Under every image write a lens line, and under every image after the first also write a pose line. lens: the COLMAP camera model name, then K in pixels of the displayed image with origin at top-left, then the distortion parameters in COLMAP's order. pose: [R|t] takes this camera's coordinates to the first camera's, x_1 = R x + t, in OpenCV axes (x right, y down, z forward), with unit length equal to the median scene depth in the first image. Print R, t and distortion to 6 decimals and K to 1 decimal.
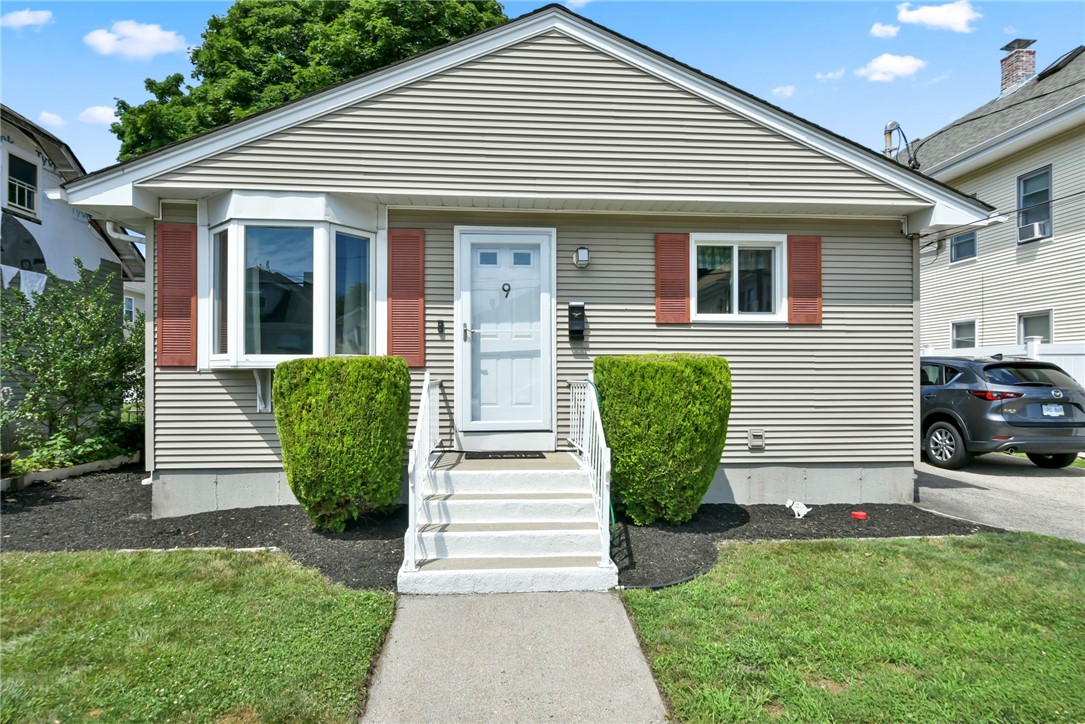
lens RADIAL K [[582.8, 0, 538.9], [0, 582.8, 370.0], [0, 0, 1]] dist [0.006271, -0.000726]
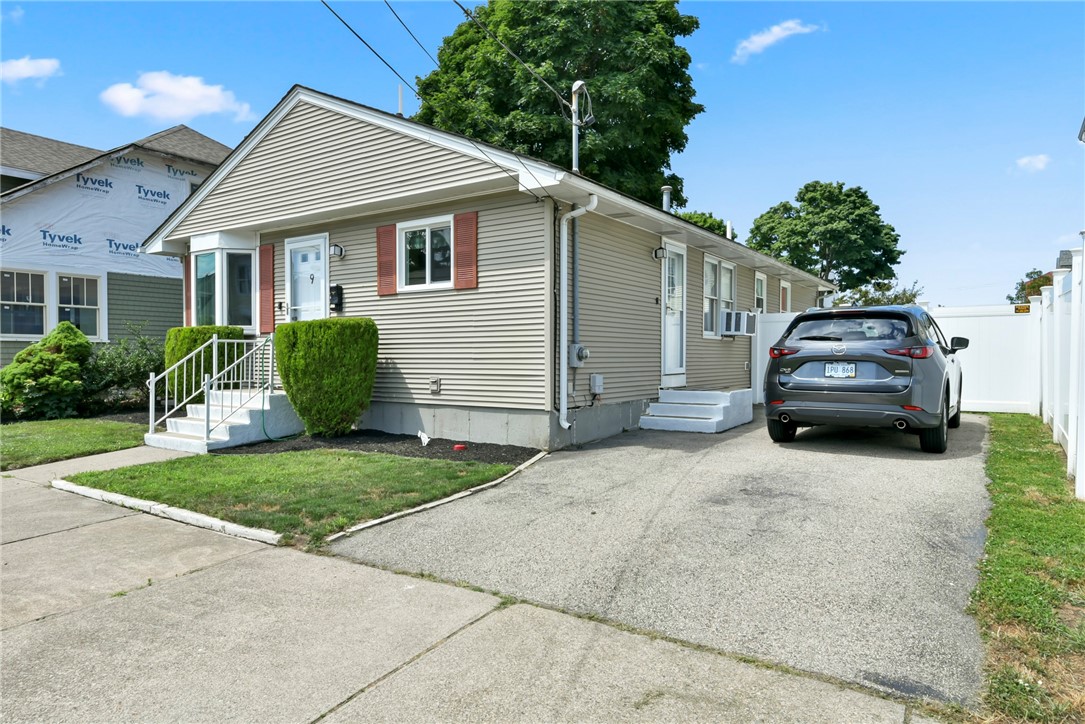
lens RADIAL K [[655.6, 0, 542.5], [0, 655.6, 362.0], [0, 0, 1]] dist [0.017402, 0.000477]
pose [[0.789203, 0.002886, -0.614125, 1.444629], [0.006687, 0.999889, 0.013293, 0.055203], [0.614096, -0.014598, 0.789097, 0.051395]]
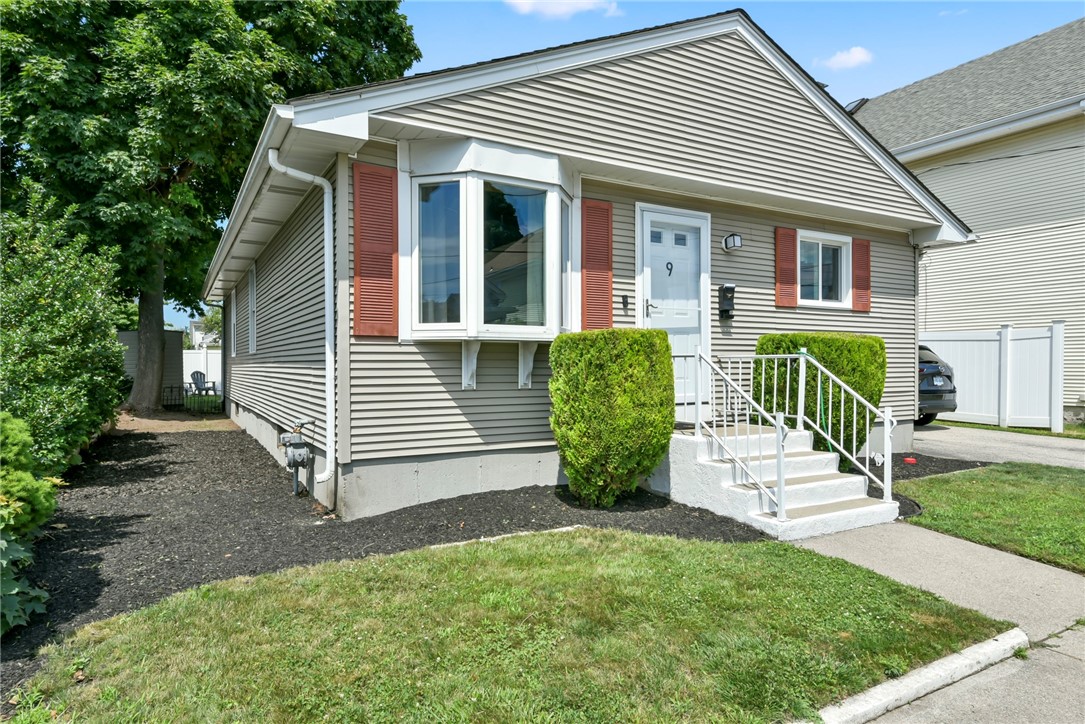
lens RADIAL K [[655.6, 0, 542.5], [0, 655.6, 362.0], [0, 0, 1]] dist [0.017402, 0.000477]
pose [[0.898759, 0.000297, 0.438443, -0.788550], [-0.004673, 0.999949, 0.008902, 0.020167], [-0.438418, -0.010049, 0.898715, 0.047039]]
